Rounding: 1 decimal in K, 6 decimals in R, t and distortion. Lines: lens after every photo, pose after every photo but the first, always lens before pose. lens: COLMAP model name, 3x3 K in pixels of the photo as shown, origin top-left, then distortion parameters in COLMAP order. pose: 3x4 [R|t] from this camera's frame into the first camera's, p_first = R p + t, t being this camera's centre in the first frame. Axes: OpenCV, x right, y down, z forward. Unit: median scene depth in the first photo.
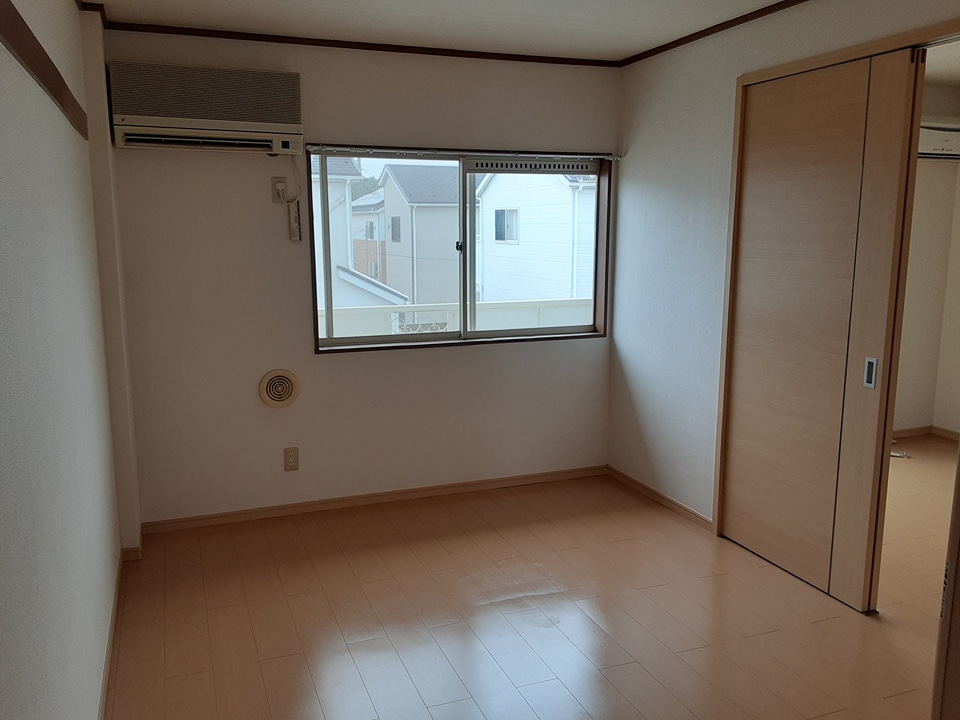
lens RADIAL K [[776.8, 0, 462.7], [0, 776.8, 364.8], [0, 0, 1]] dist [0.157334, -0.226430]
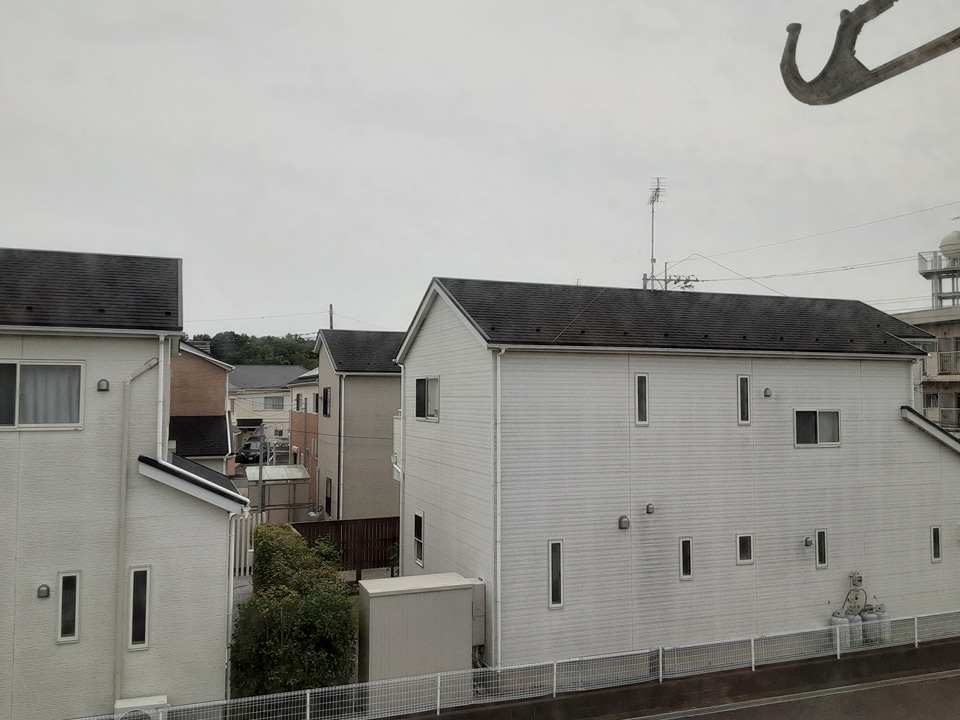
lens RADIAL K [[776.8, 0, 462.7], [0, 776.8, 364.8], [0, 0, 1]] dist [0.157334, -0.226430]
pose [[0.999969, 0.004417, -0.006500, 0.115337], [-0.005718, 0.976332, -0.216200, -0.050653], [0.005391, 0.216231, 0.976327, 0.273574]]
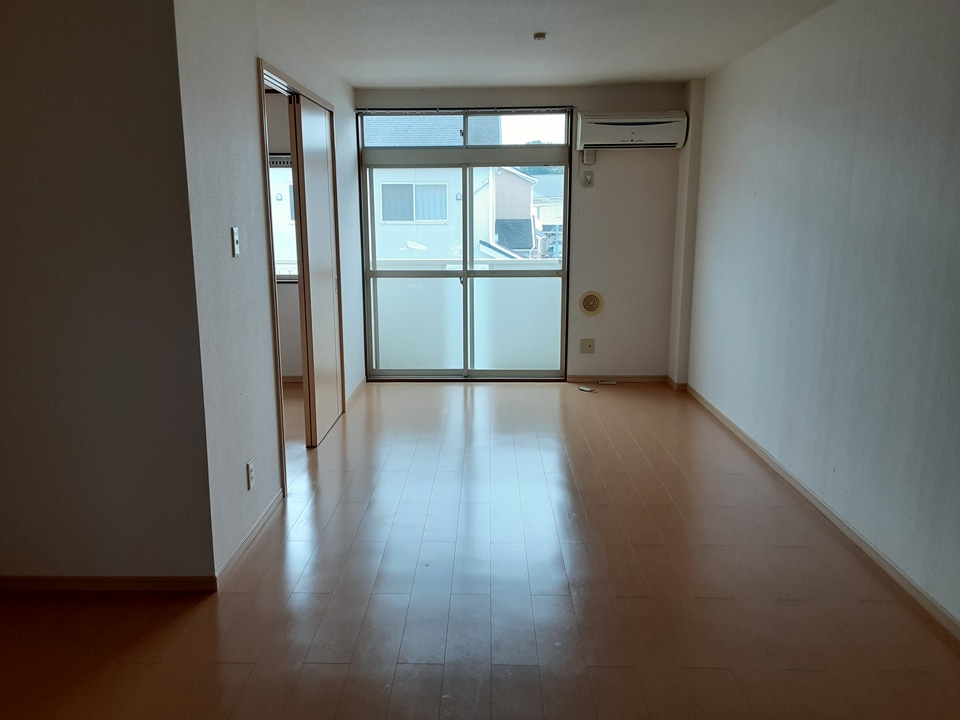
lens RADIAL K [[776.8, 0, 462.7], [0, 776.8, 364.8], [0, 0, 1]] dist [0.157334, -0.226430]
pose [[0.925348, 0.074488, -0.371728, 0.227750], [-0.065166, 0.997166, 0.037597, 0.011365], [0.373475, -0.010566, 0.927580, -0.059478]]
